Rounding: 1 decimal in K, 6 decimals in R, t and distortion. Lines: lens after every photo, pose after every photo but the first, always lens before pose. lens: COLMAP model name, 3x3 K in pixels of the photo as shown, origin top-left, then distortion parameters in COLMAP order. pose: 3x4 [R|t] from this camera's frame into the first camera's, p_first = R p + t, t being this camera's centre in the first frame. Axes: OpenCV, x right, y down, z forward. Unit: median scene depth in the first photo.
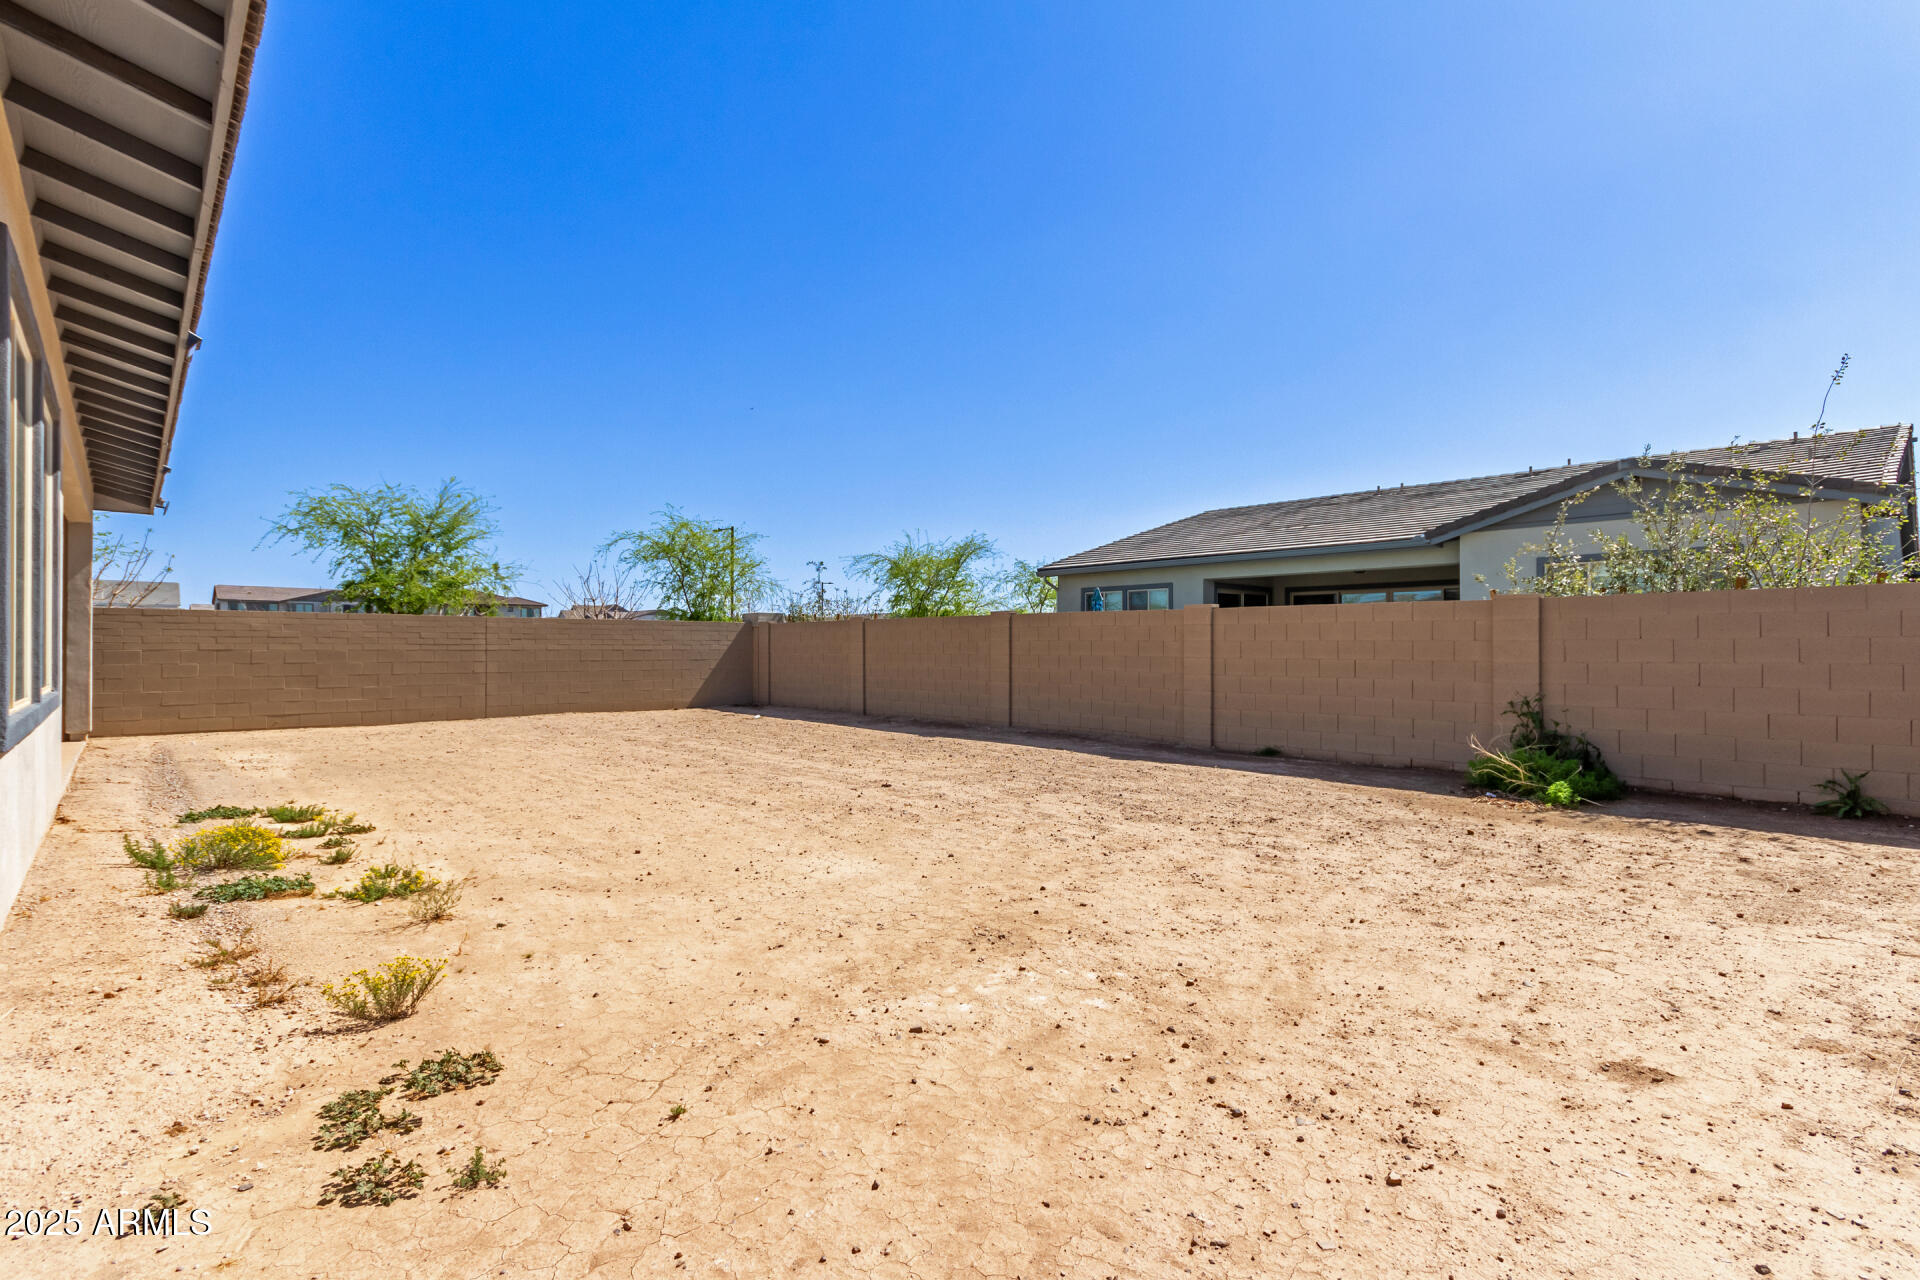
lens RADIAL K [[907.6, 0, 961.6], [0, 907.6, 651.1], [0, 0, 1]] dist [0.001045, 0.007847]
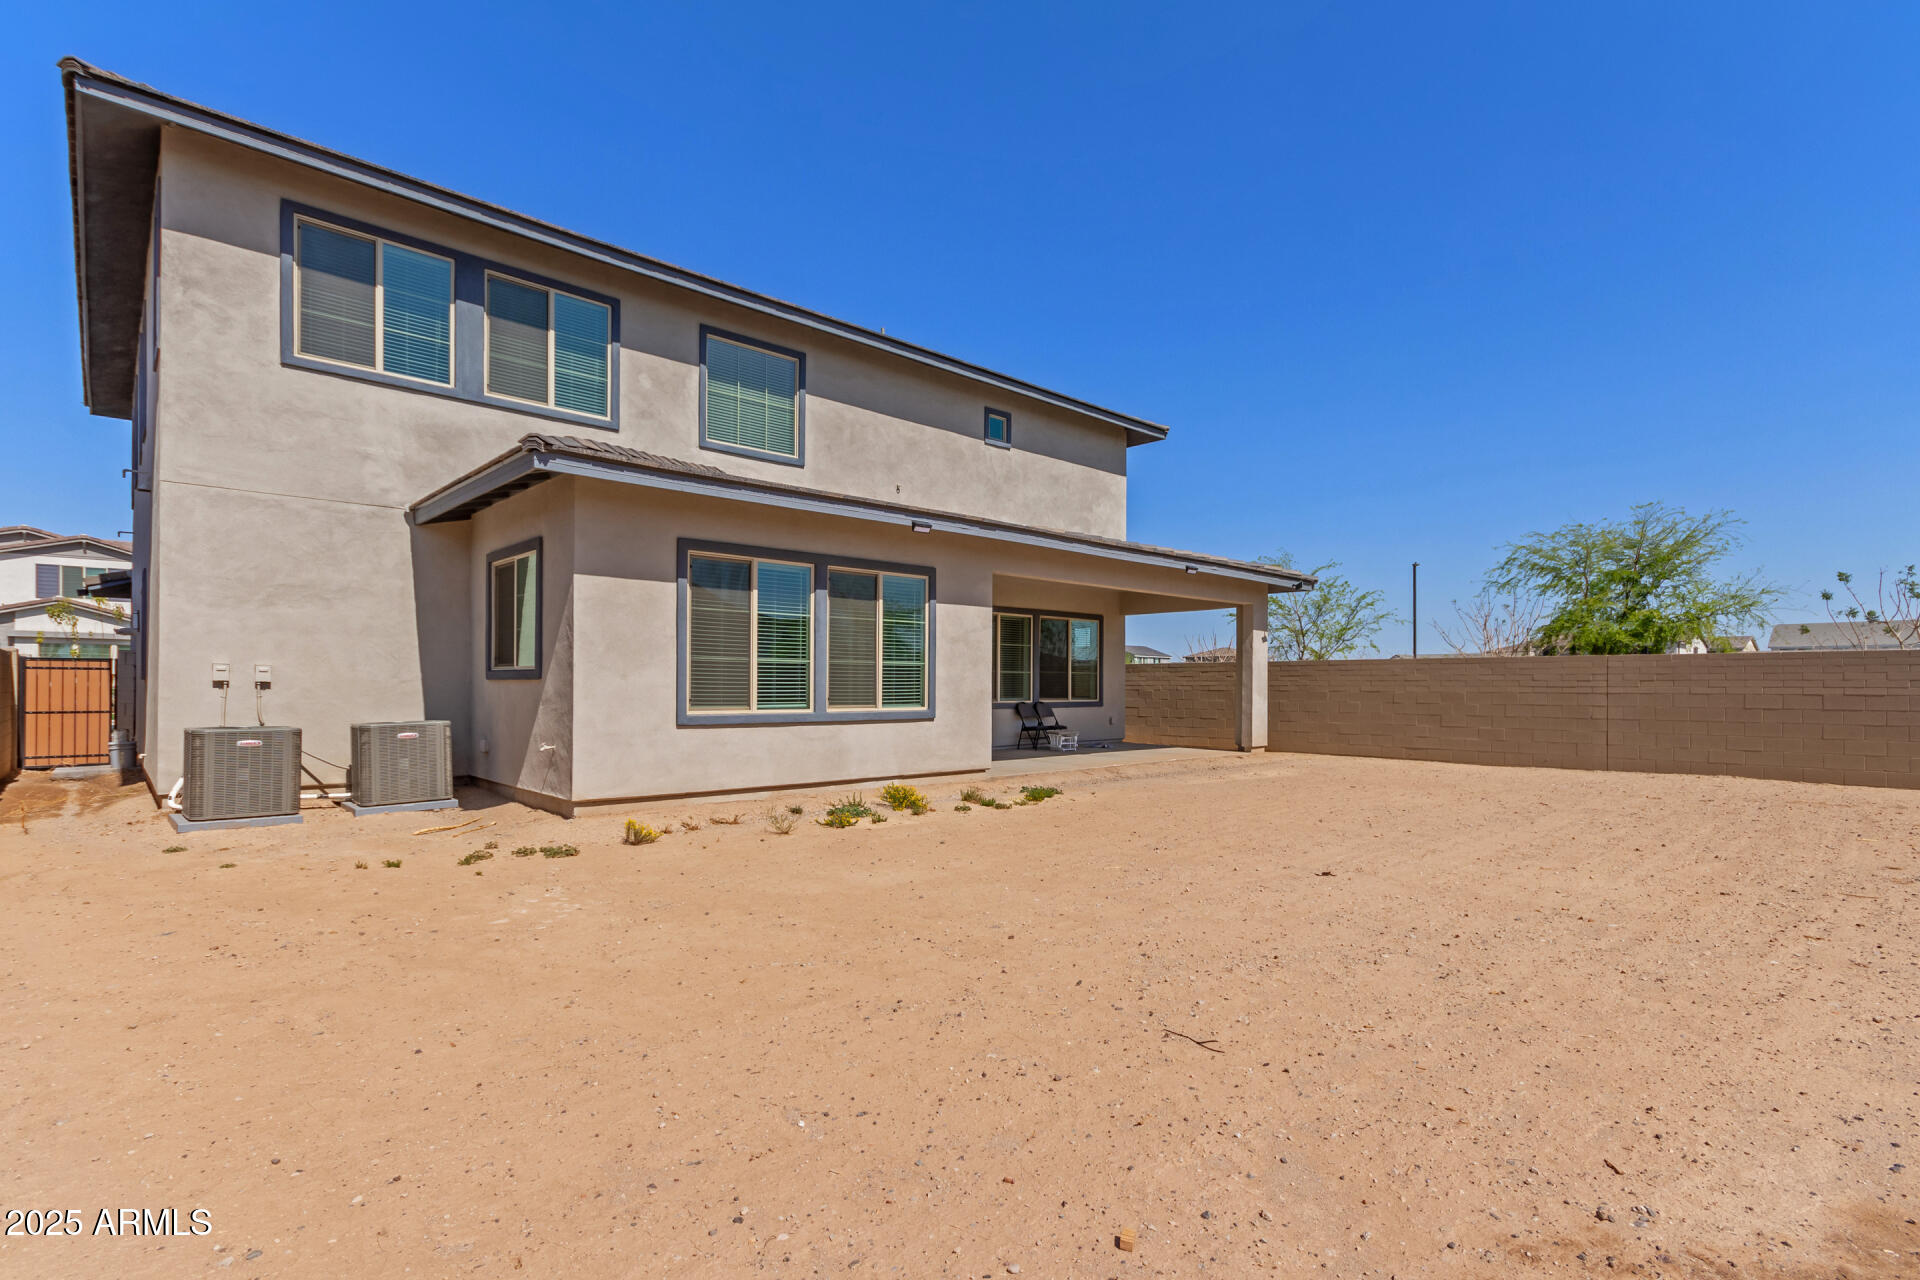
lens RADIAL K [[907.6, 0, 961.6], [0, 907.6, 651.1], [0, 0, 1]] dist [0.001045, 0.007847]
pose [[0.015699, -0.039286, -0.999105, 0.334499], [-0.007567, 0.999195, -0.039408, -0.002387], [0.999848, 0.008179, 0.015389, 0.343088]]
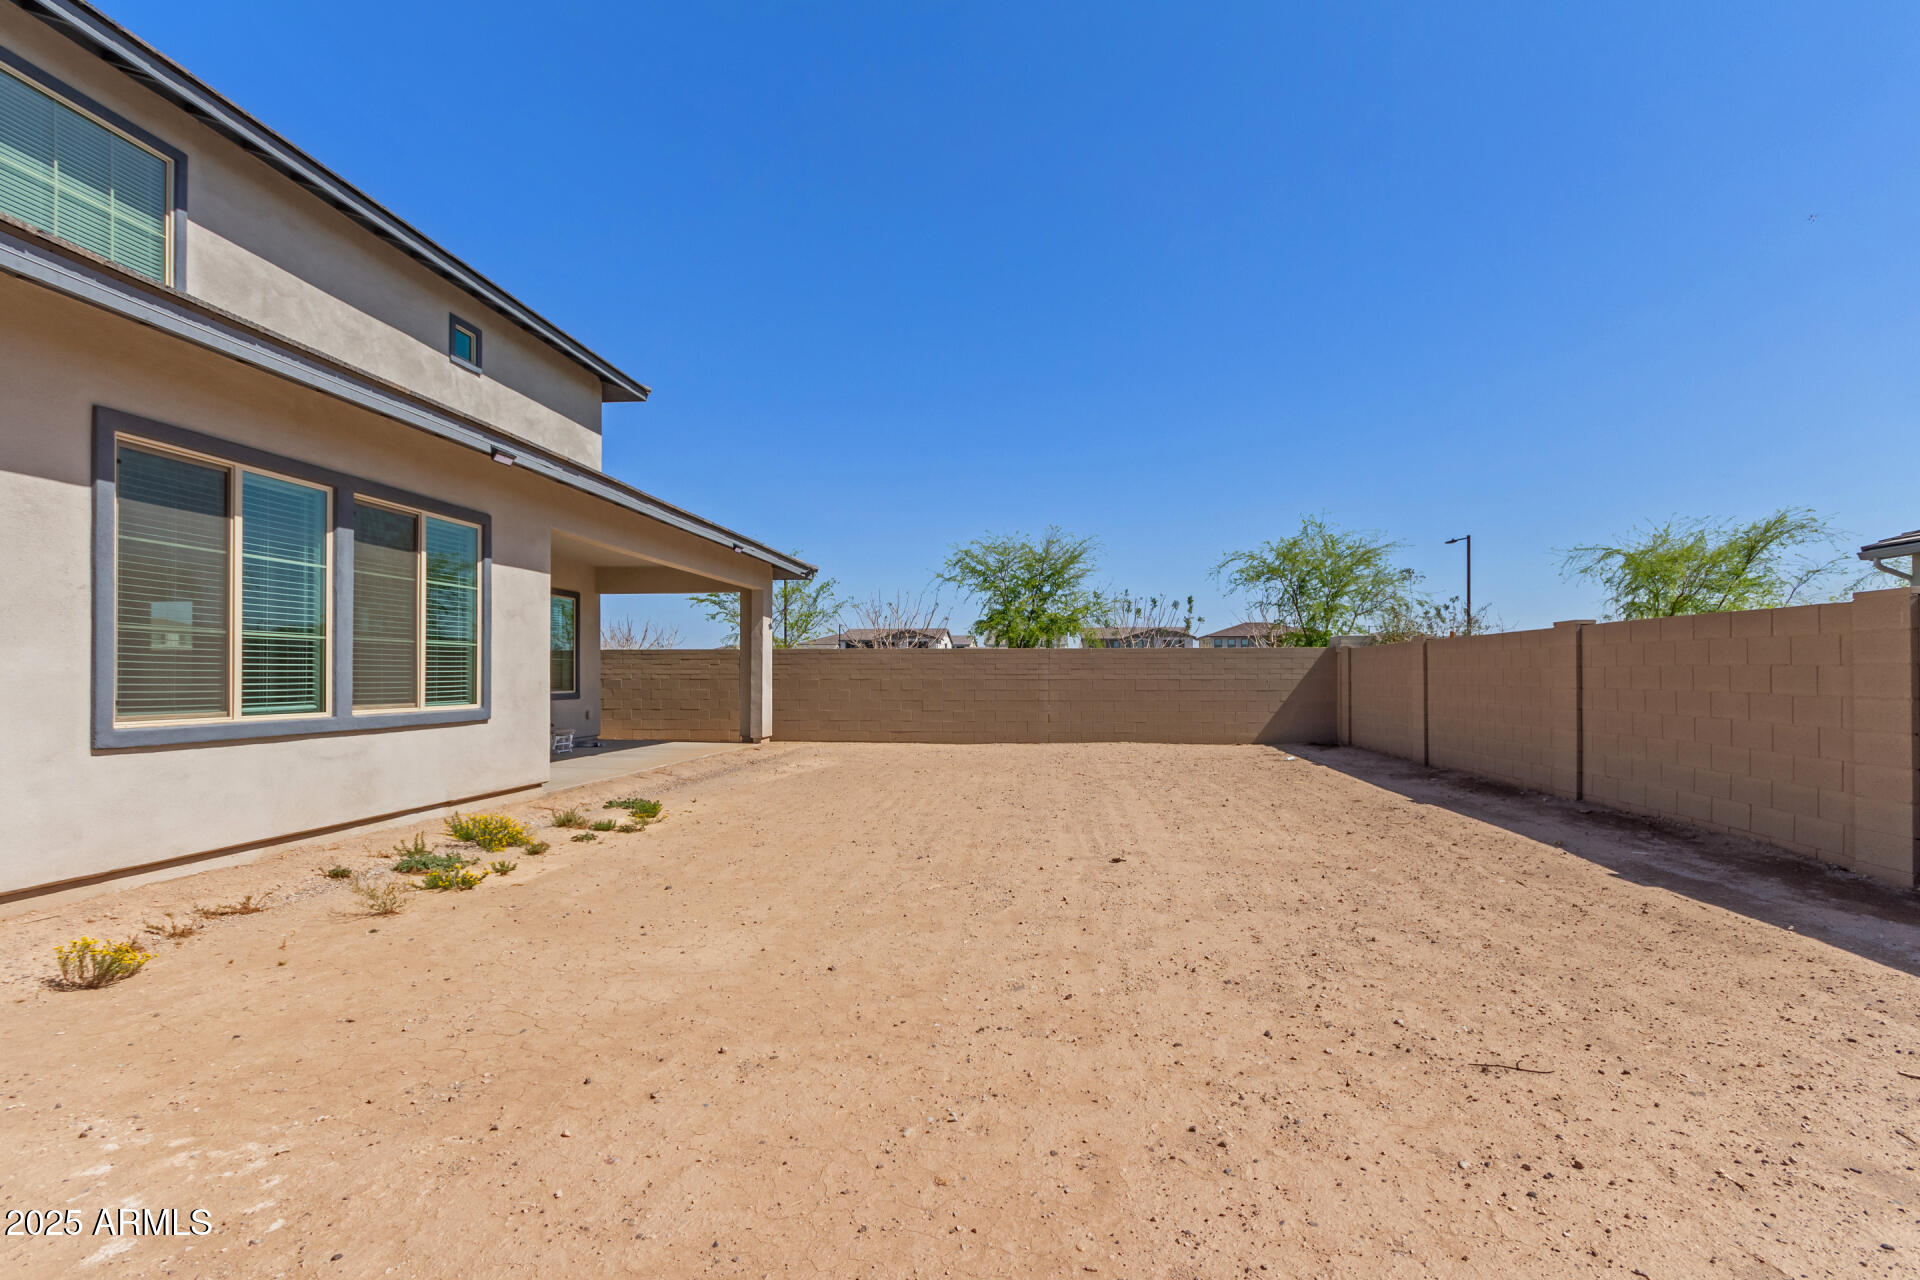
lens RADIAL K [[907.6, 0, 961.6], [0, 907.6, 651.1], [0, 0, 1]] dist [0.001045, 0.007847]
pose [[0.660706, -0.021331, -0.750342, 0.201053], [-0.002051, 0.999541, -0.030221, -0.001803], [0.750642, 0.021506, 0.660359, 0.199134]]
